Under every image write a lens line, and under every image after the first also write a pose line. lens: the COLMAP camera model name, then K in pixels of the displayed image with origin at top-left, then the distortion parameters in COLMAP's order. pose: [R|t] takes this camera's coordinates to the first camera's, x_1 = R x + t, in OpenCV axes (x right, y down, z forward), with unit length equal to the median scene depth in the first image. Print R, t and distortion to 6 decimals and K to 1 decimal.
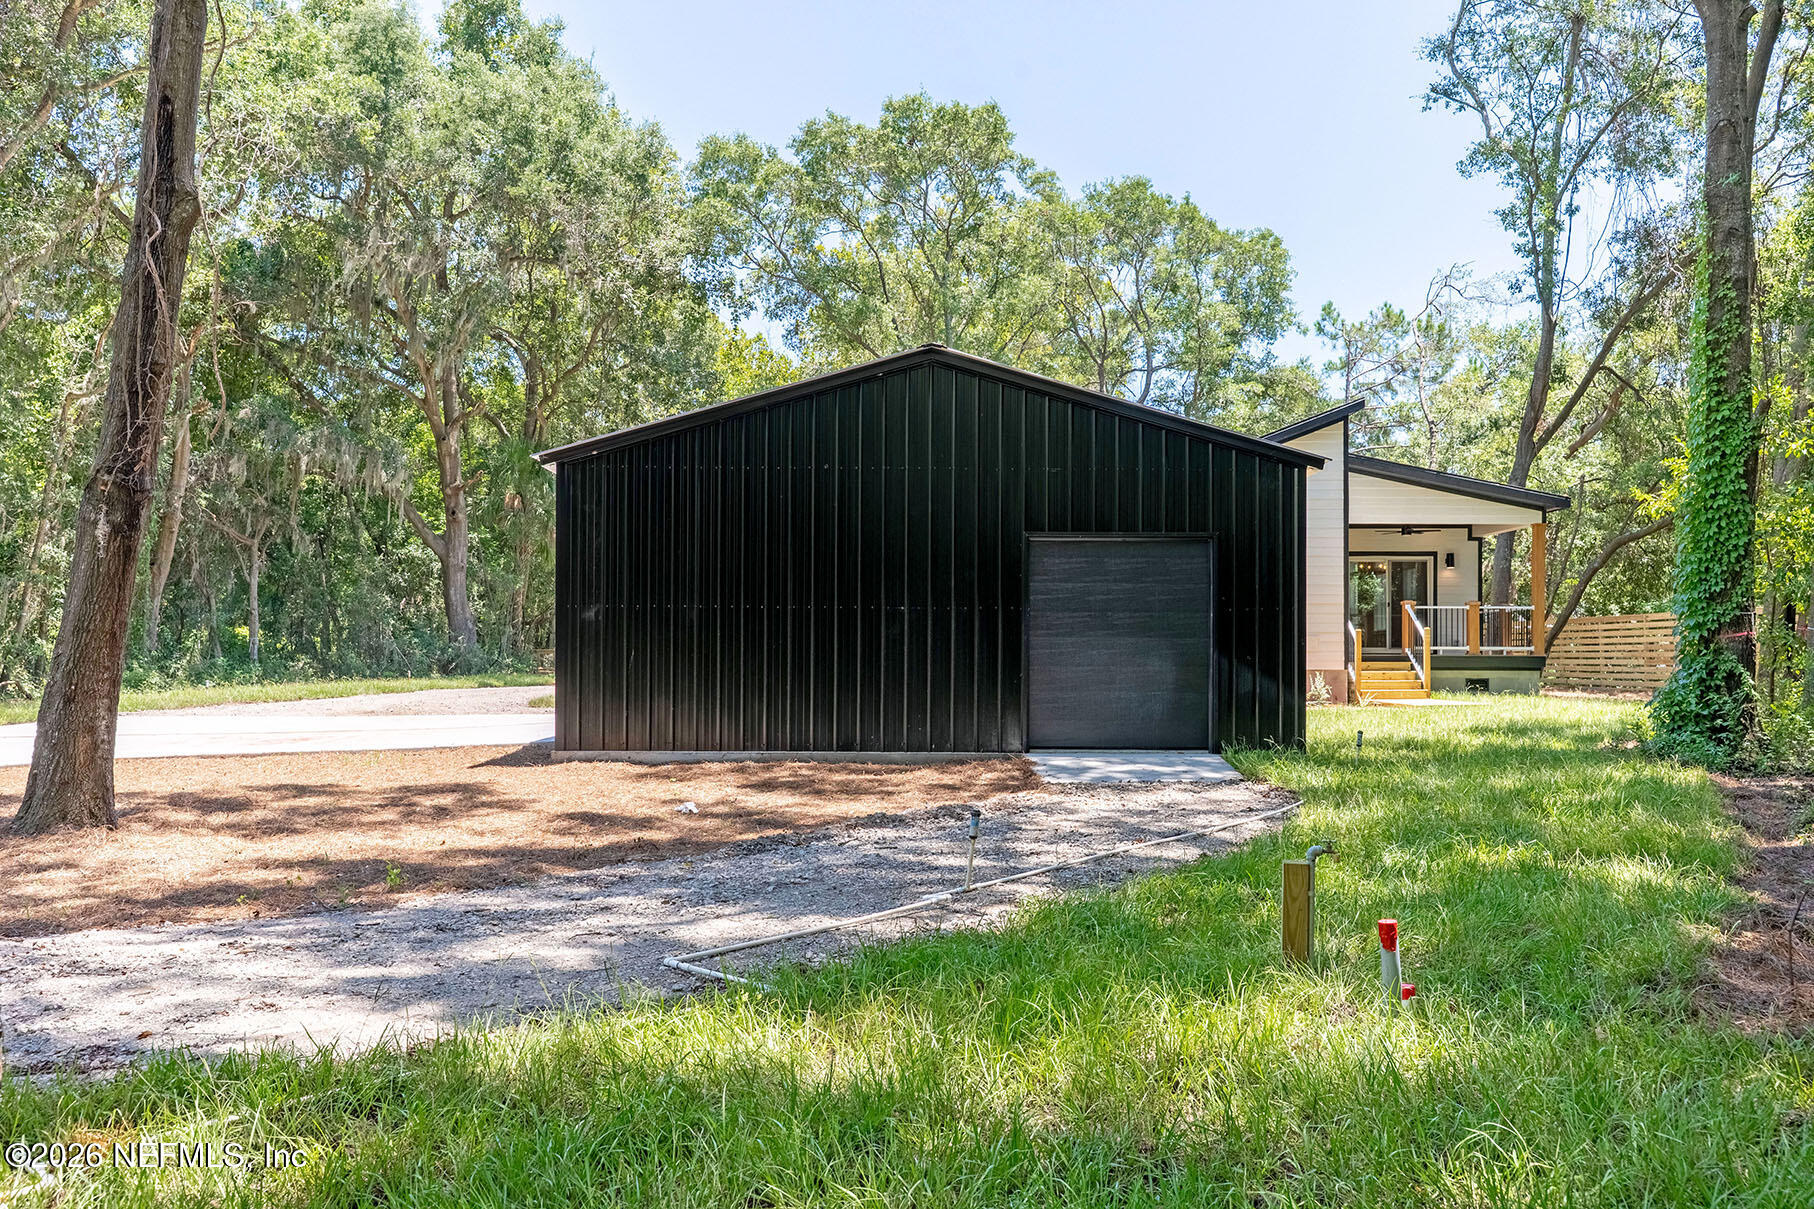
lens RADIAL K [[1455.5, 0, 913.2], [0, 1455.5, 611.0], [0, 0, 1]] dist [0.011949, -0.004182]
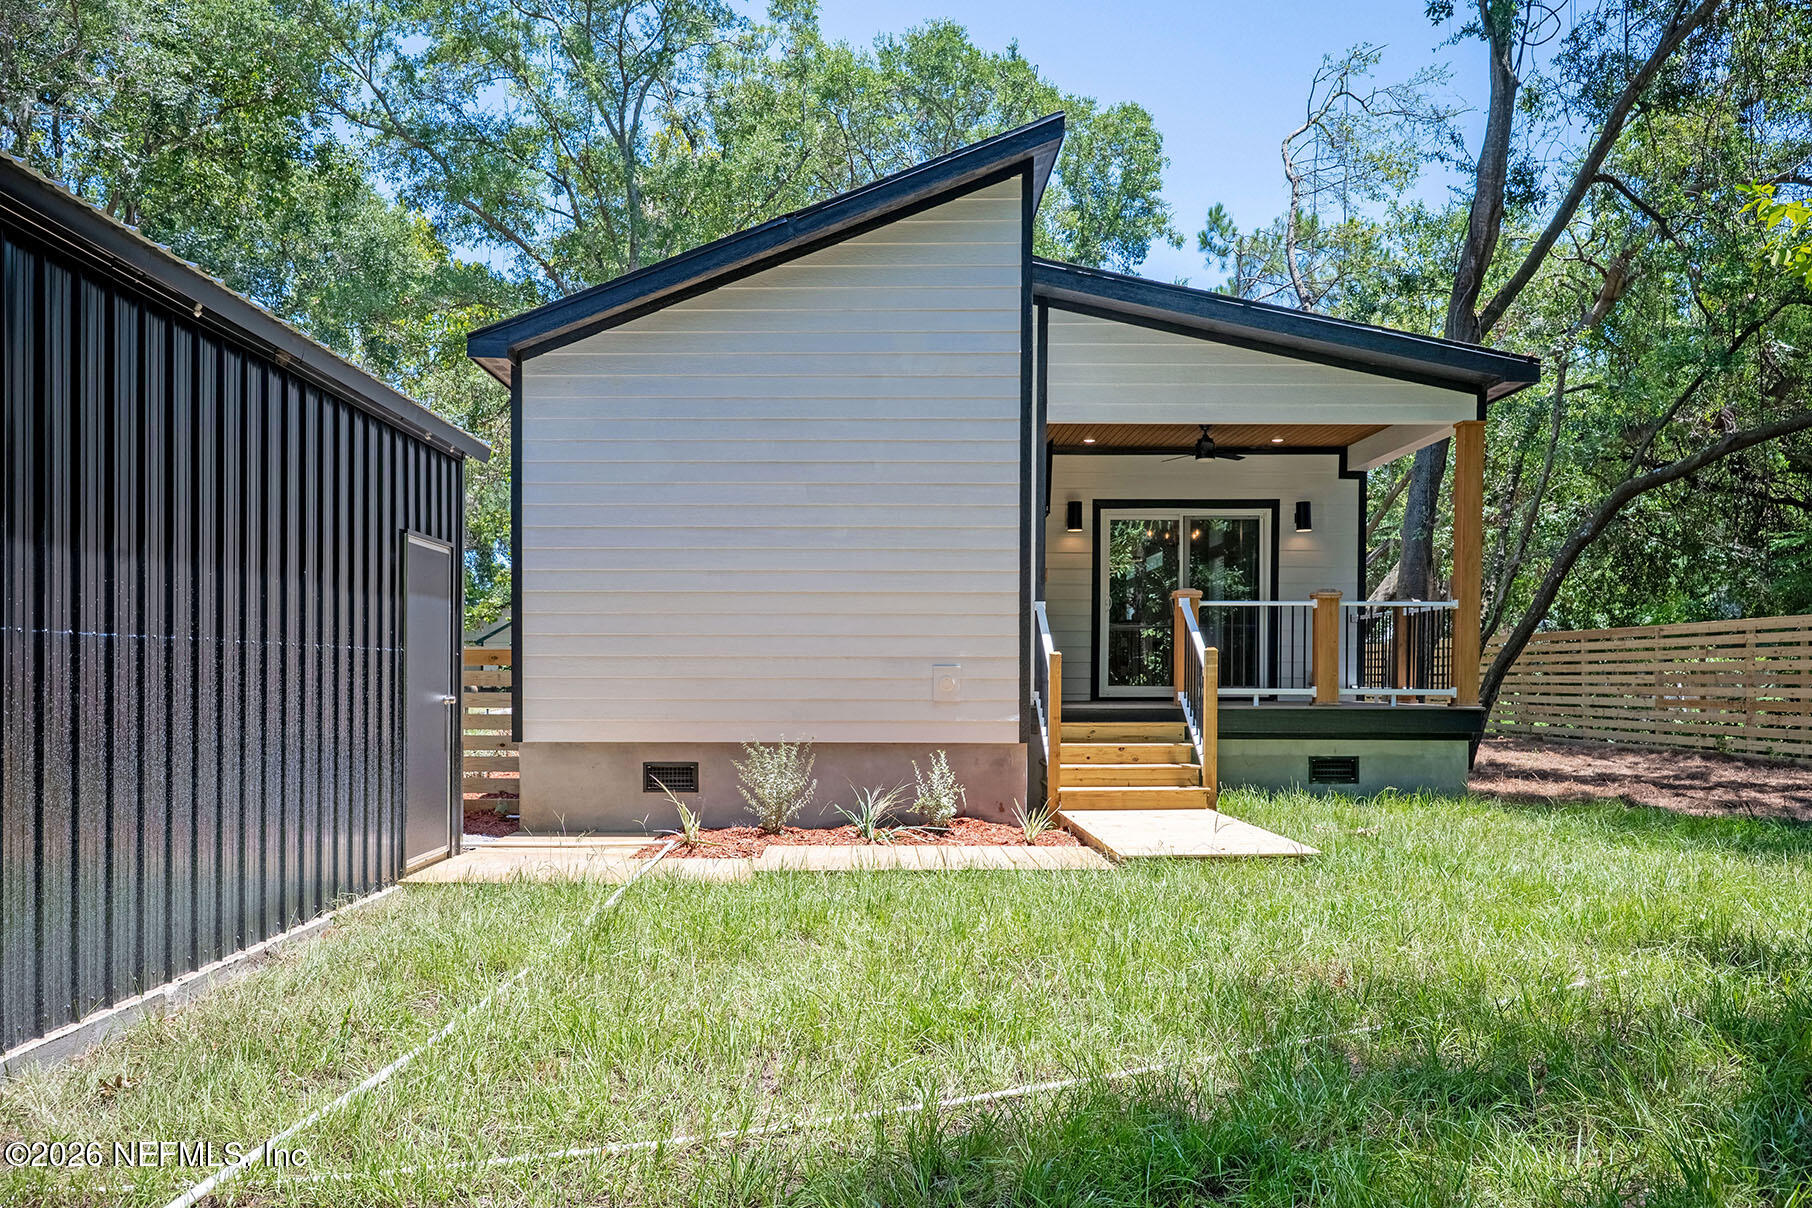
lens RADIAL K [[1385.2, 0, 898.4], [0, 1385.2, 650.3], [0, 0, 1]] dist [0.001576, -0.000143]
pose [[0.999943, 0.005446, -0.009209, 0.212524], [-0.005279, 0.999822, 0.018127, 0.004011], [0.009306, -0.018078, 0.999793, 0.470318]]
